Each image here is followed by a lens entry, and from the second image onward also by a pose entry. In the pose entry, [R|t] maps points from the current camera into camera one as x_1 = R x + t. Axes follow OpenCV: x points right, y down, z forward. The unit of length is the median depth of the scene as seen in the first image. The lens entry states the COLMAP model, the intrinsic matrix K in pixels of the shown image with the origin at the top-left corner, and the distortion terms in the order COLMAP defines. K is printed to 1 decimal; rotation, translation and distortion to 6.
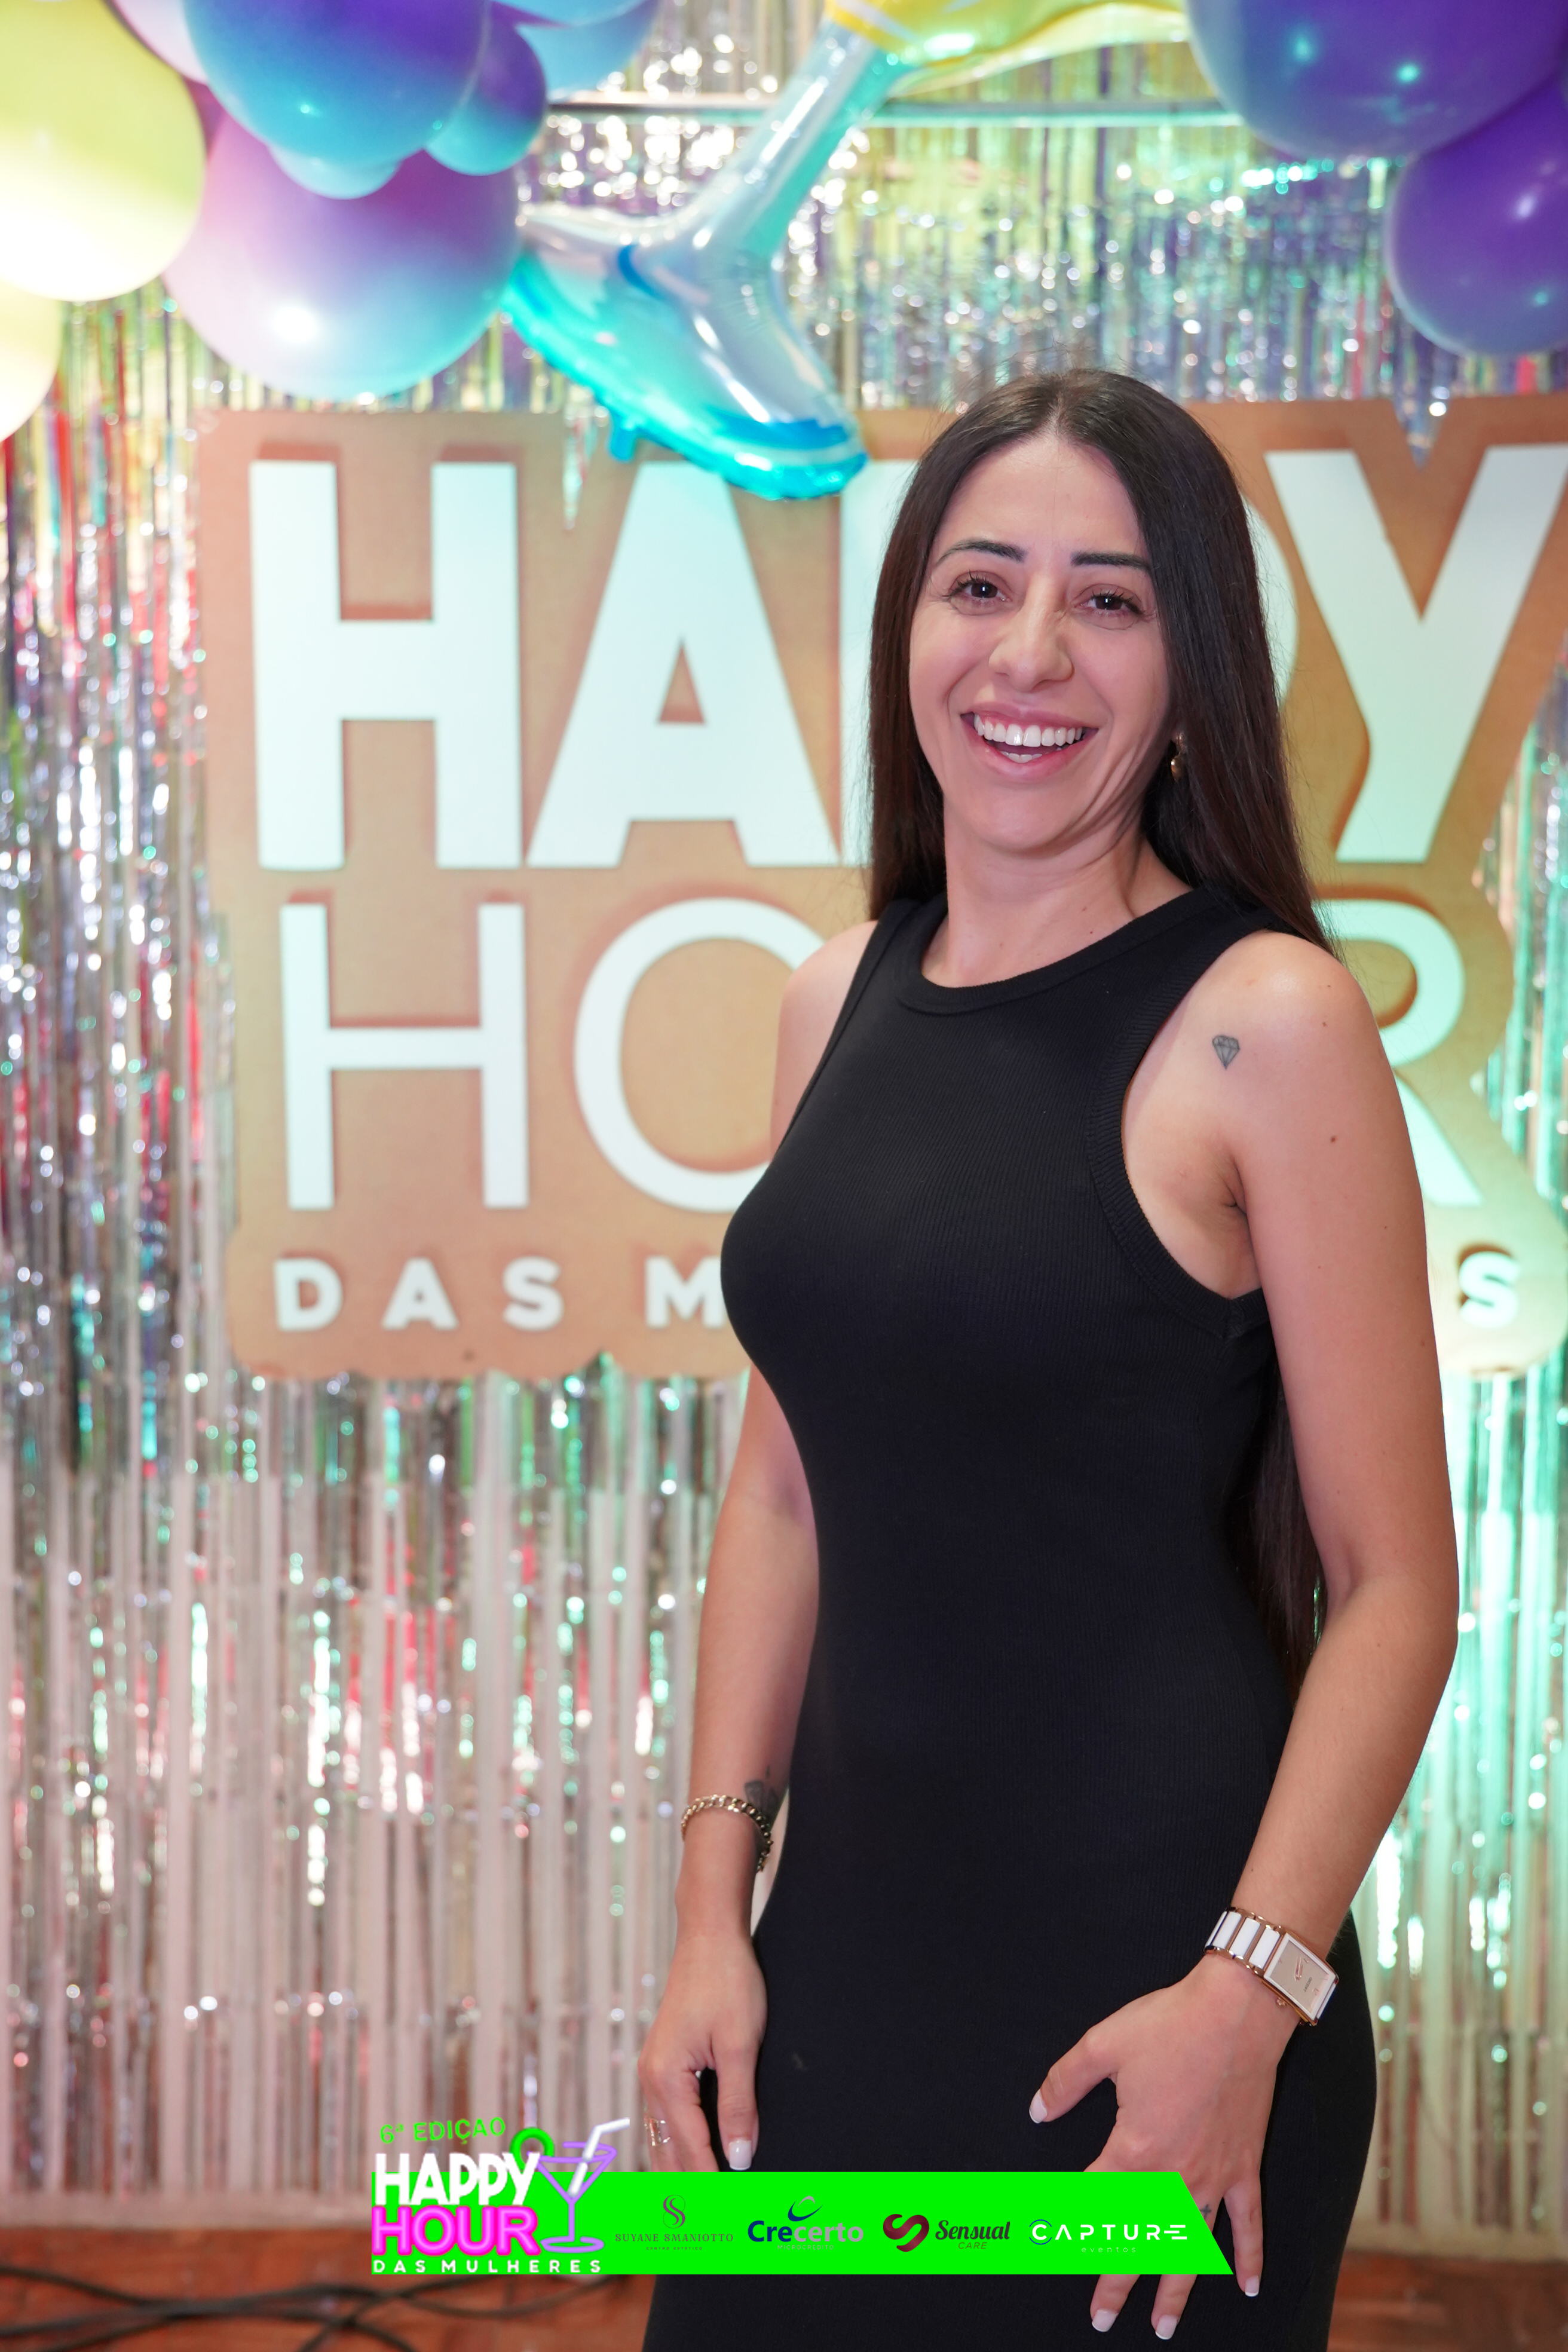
lens RADIAL K [[2909.8, 0, 771.5], [0, 2909.8, 1202.3], [0, 0, 1]] dist [0.134679, 0.000000]
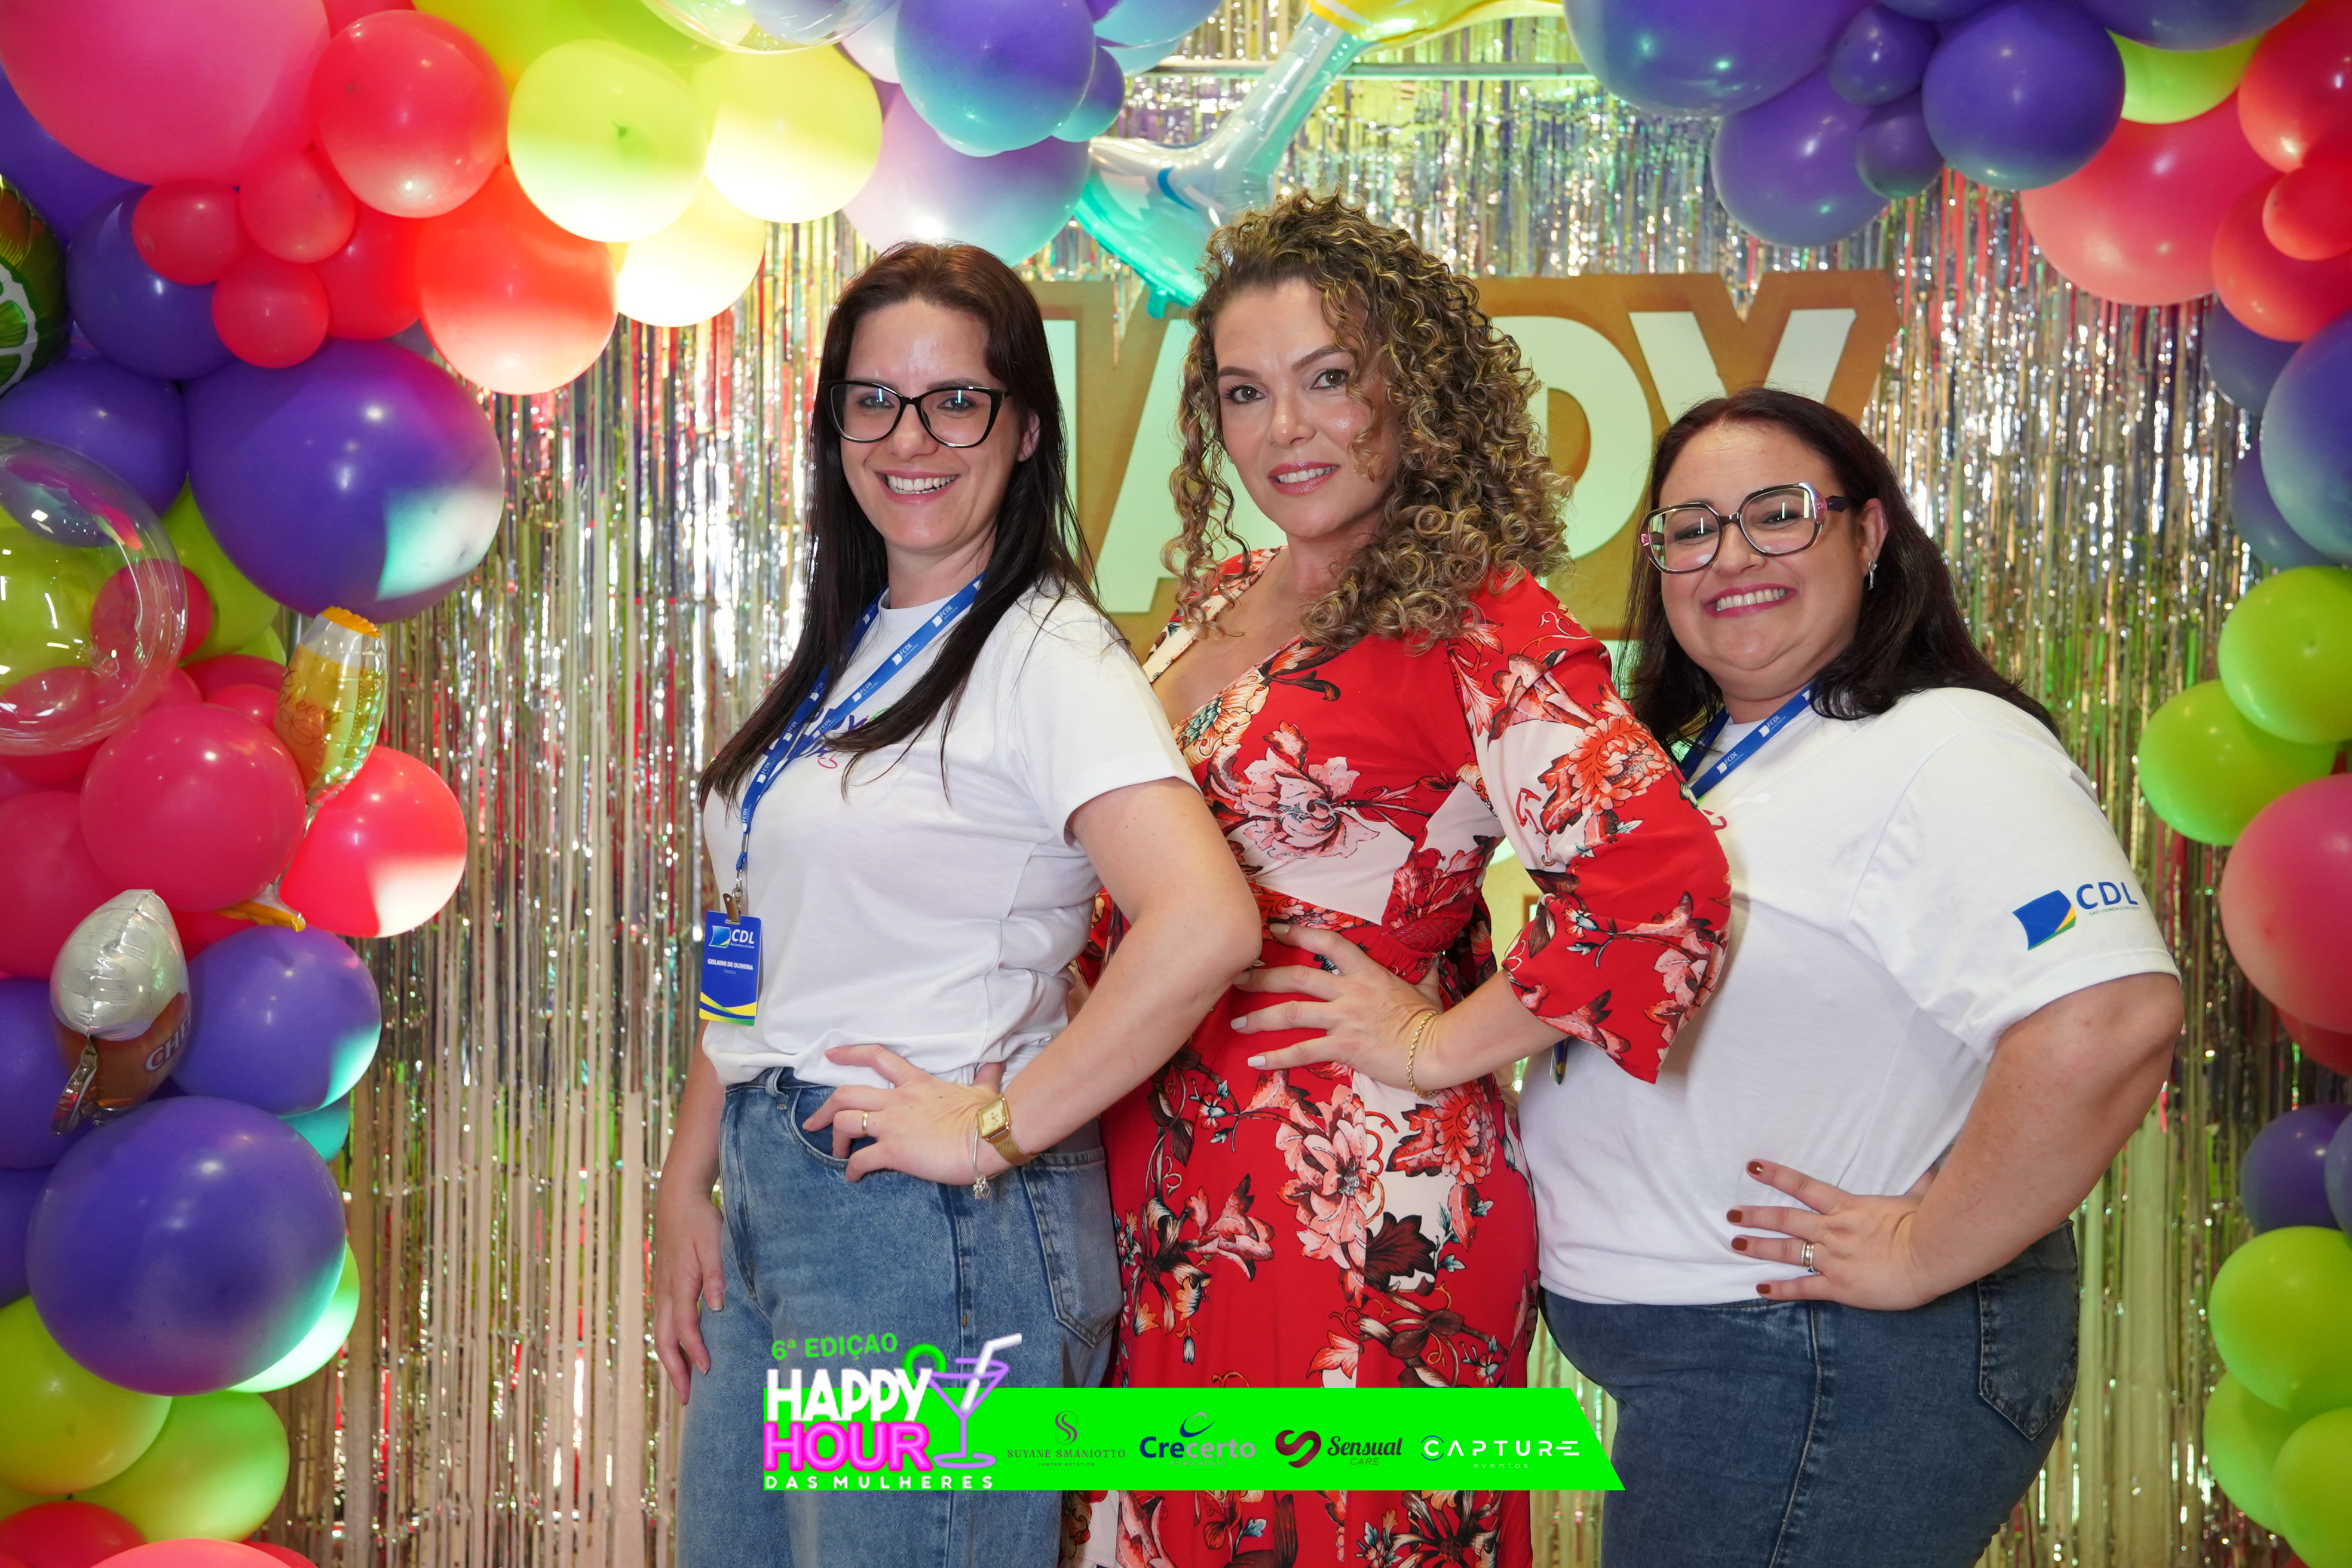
lens RADIAL K [[3229.6, 0, 1159.5], [0, 3229.6, 784.1], [0, 0, 1]] dist [0.198581, 0.000000]
pose [[0.999989, 0.001104, 0.004477, -0.055069], [-0.000857, 0.998501, -0.054735, 0.045368], [-0.004531, 0.054731, 0.998491, -0.485134]]
